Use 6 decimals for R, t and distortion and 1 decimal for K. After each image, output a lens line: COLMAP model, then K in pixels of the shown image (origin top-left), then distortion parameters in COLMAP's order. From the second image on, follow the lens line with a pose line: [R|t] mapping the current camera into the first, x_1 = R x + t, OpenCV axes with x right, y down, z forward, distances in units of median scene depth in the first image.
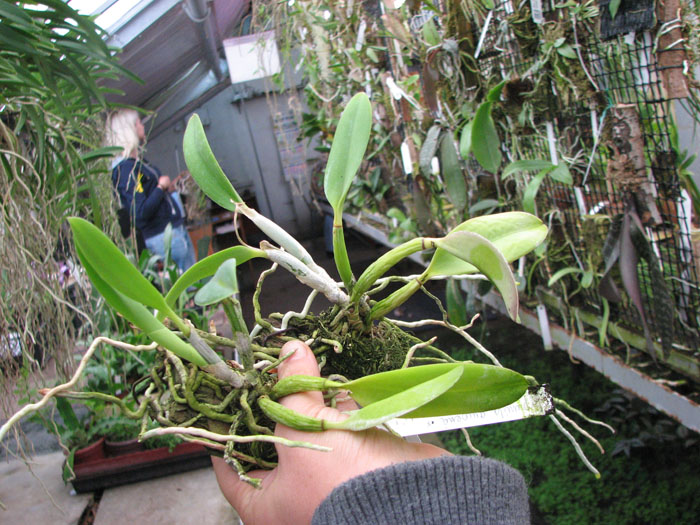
lens RADIAL K [[747.4, 0, 350.2], [0, 747.4, 261.5], [0, 0, 1]] dist [-0.119517, 0.000000]
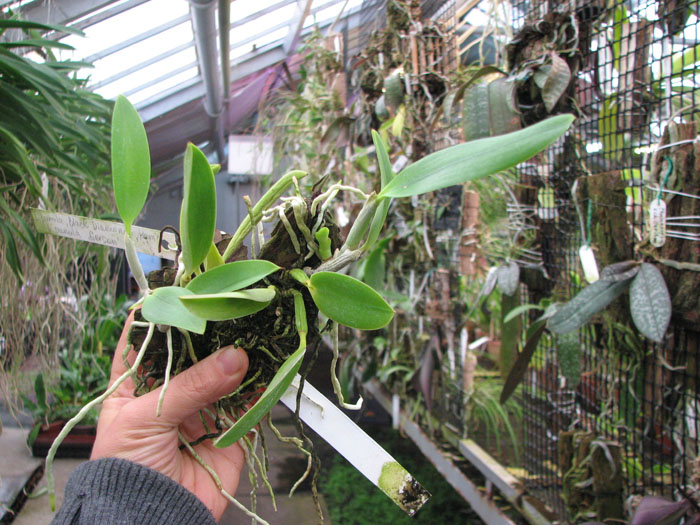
lens RADIAL K [[747.4, 0, 349.3], [0, 747.4, 263.4], [0, 0, 1]] dist [-0.119517, 0.000000]
pose [[0.975422, 0.219221, 0.022220, 0.081722], [-0.214601, 0.968028, -0.129879, 0.018912], [-0.049982, 0.121918, 0.991281, -0.396715]]
